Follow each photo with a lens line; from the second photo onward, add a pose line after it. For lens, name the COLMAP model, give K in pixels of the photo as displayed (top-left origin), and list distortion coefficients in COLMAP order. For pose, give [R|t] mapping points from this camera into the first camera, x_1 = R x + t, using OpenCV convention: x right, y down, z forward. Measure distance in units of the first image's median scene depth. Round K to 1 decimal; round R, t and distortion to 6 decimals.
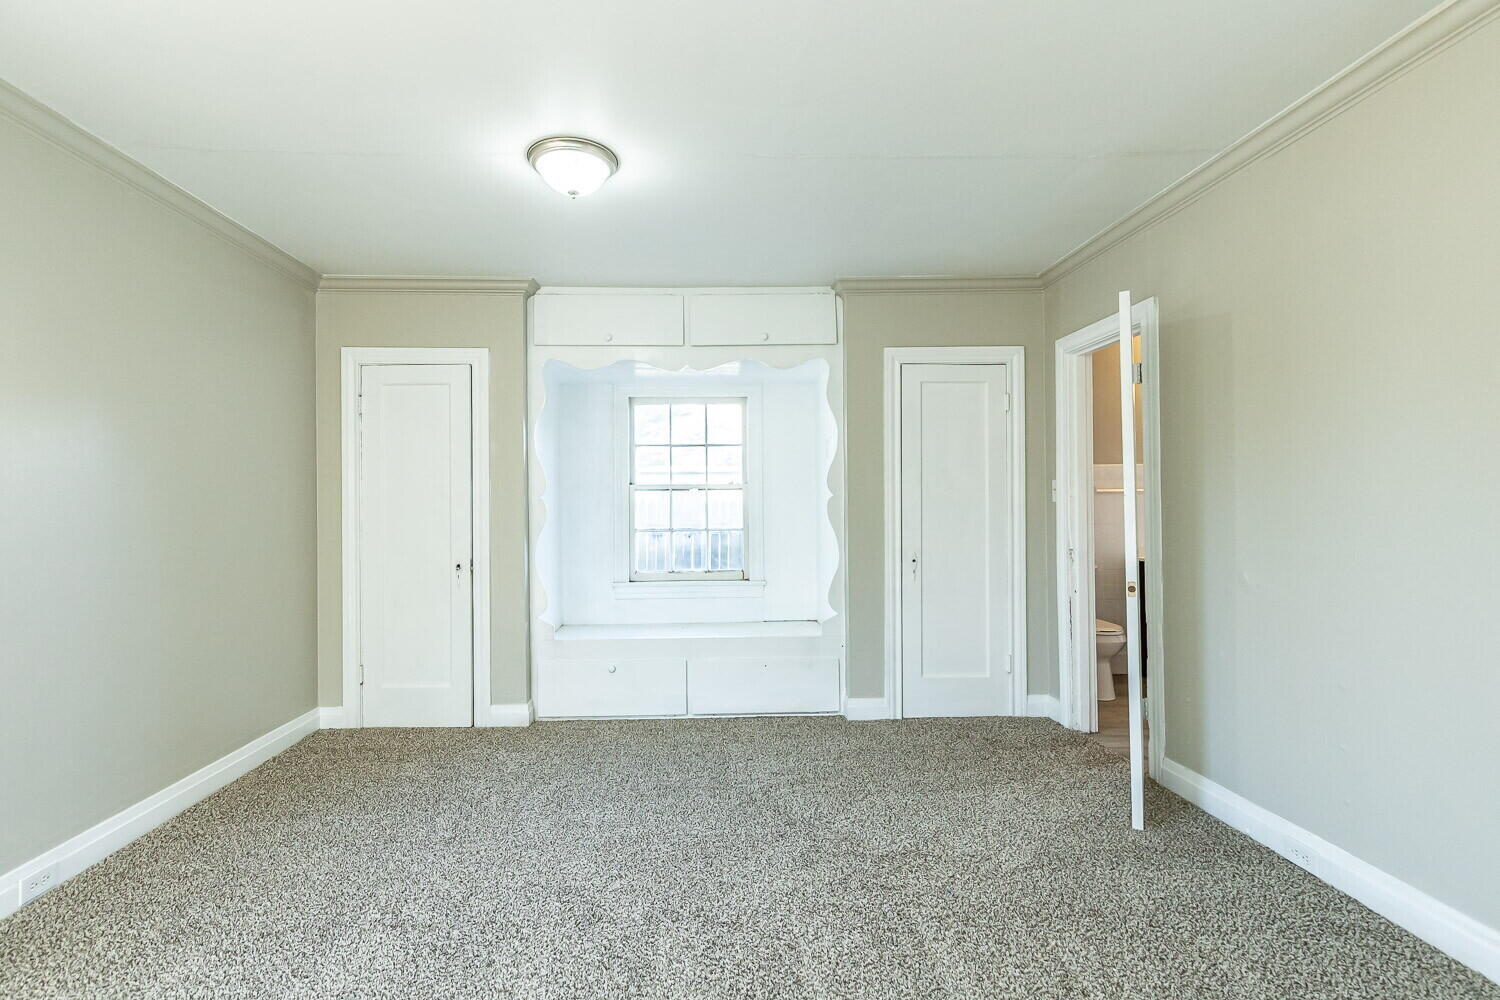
lens RADIAL K [[622.4, 0, 750.0], [0, 622.4, 500.0], [0, 0, 1]] dist [0.014944, -0.000101]
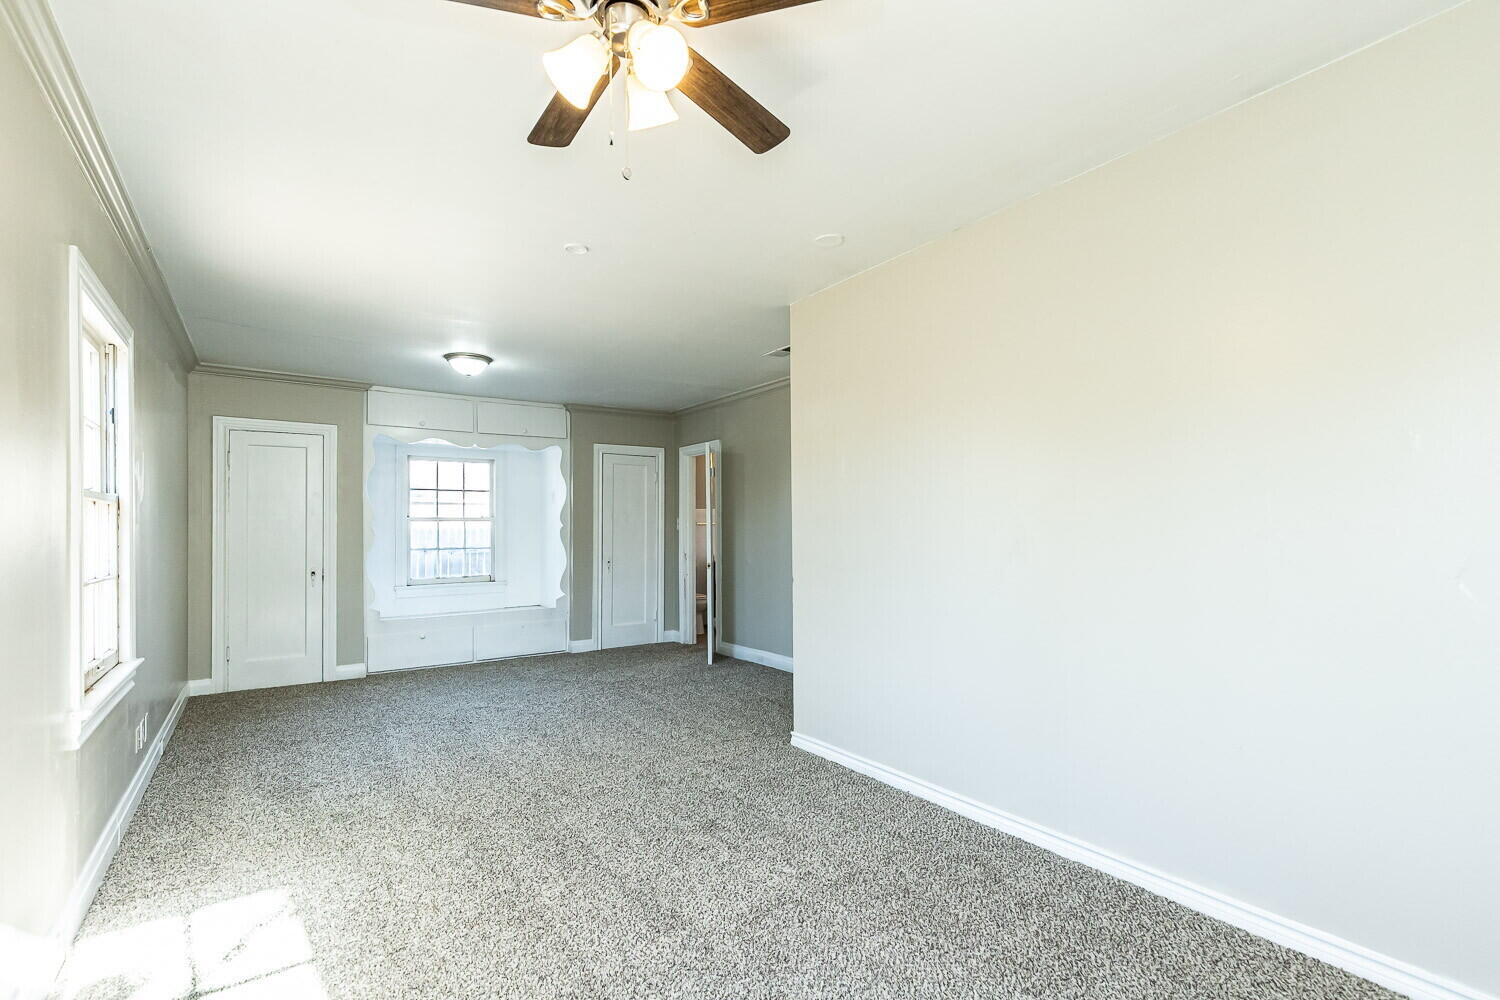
lens RADIAL K [[678.8, 0, 741.1], [0, 678.8, 505.6], [0, 0, 1]] dist [0.010002, -0.000519]
pose [[0.841707, 0.020726, 0.539537, -0.480894], [-0.002848, 0.999420, -0.033949, -0.000107], [-0.539927, 0.027038, 0.841277, -0.873119]]
